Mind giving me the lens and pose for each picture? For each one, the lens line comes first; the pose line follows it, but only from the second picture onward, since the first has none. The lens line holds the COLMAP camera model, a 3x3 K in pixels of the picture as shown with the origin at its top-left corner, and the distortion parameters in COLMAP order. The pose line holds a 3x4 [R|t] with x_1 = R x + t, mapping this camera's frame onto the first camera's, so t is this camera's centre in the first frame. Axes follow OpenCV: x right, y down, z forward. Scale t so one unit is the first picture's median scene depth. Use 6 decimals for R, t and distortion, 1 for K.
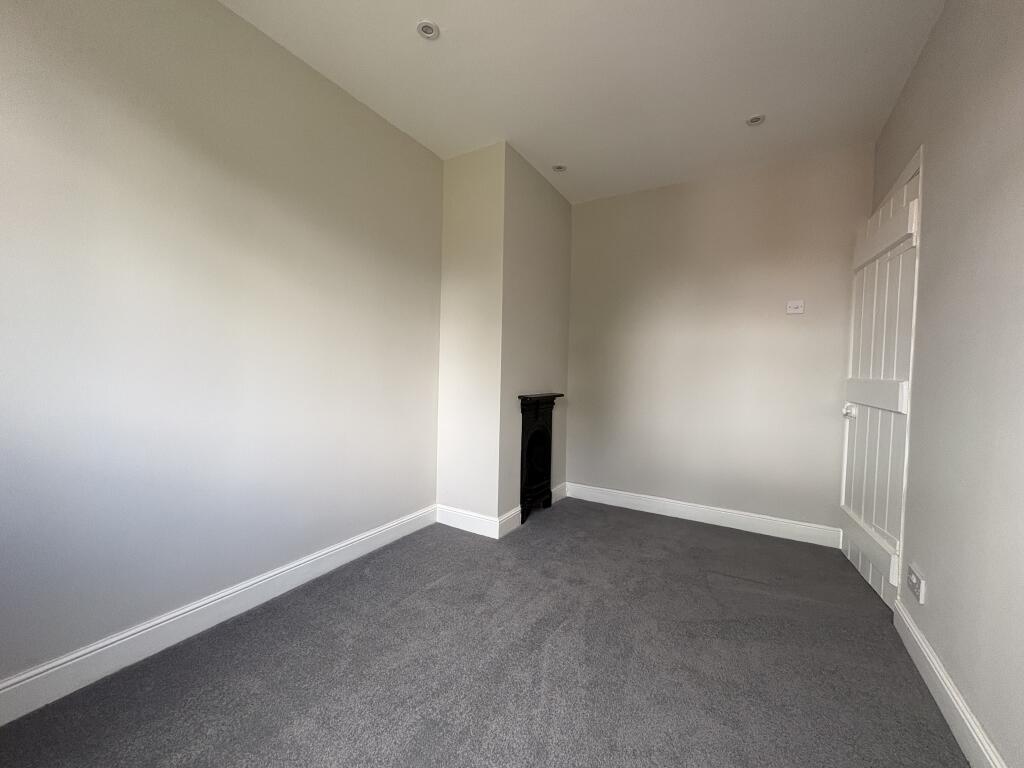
lens RADIAL K [[407.8, 0, 513.3], [0, 407.8, 384.4], [0, 0, 1]] dist [0.000791, 0.000059]
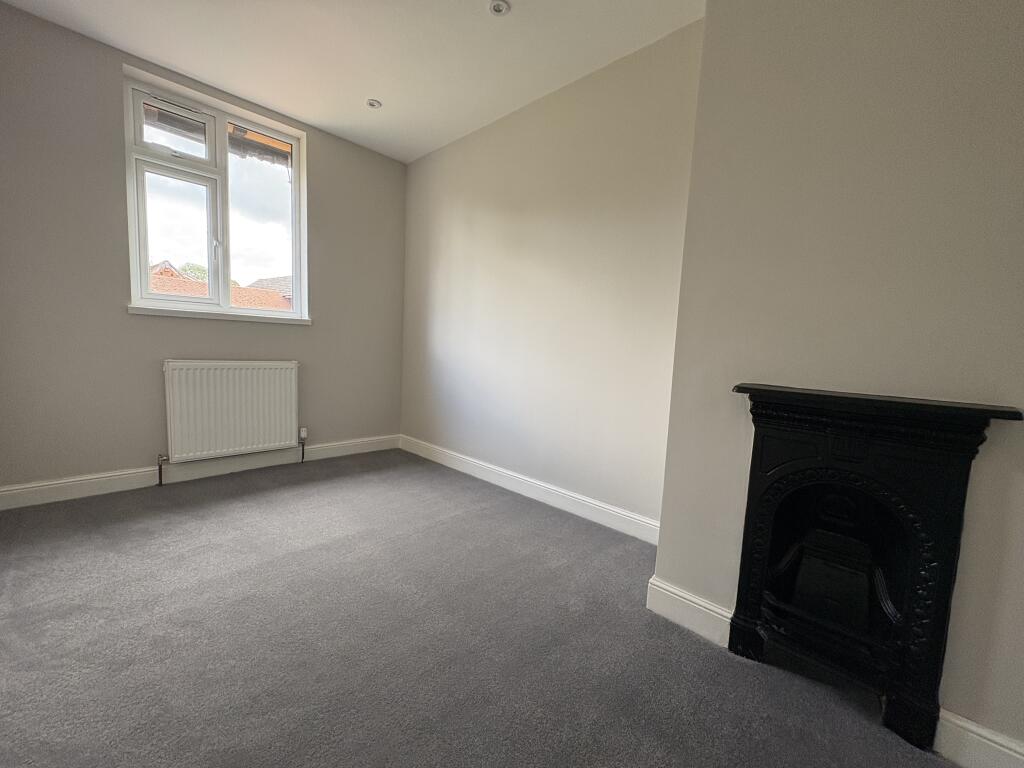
lens RADIAL K [[407.8, 0, 513.3], [0, 407.8, 384.4], [0, 0, 1]] dist [0.000791, 0.000059]
pose [[-0.221603, 0.077061, -0.972087, 0.529667], [-0.062544, 0.993697, 0.093032, 0.001468], [0.973129, 0.081414, -0.215387, 0.838245]]
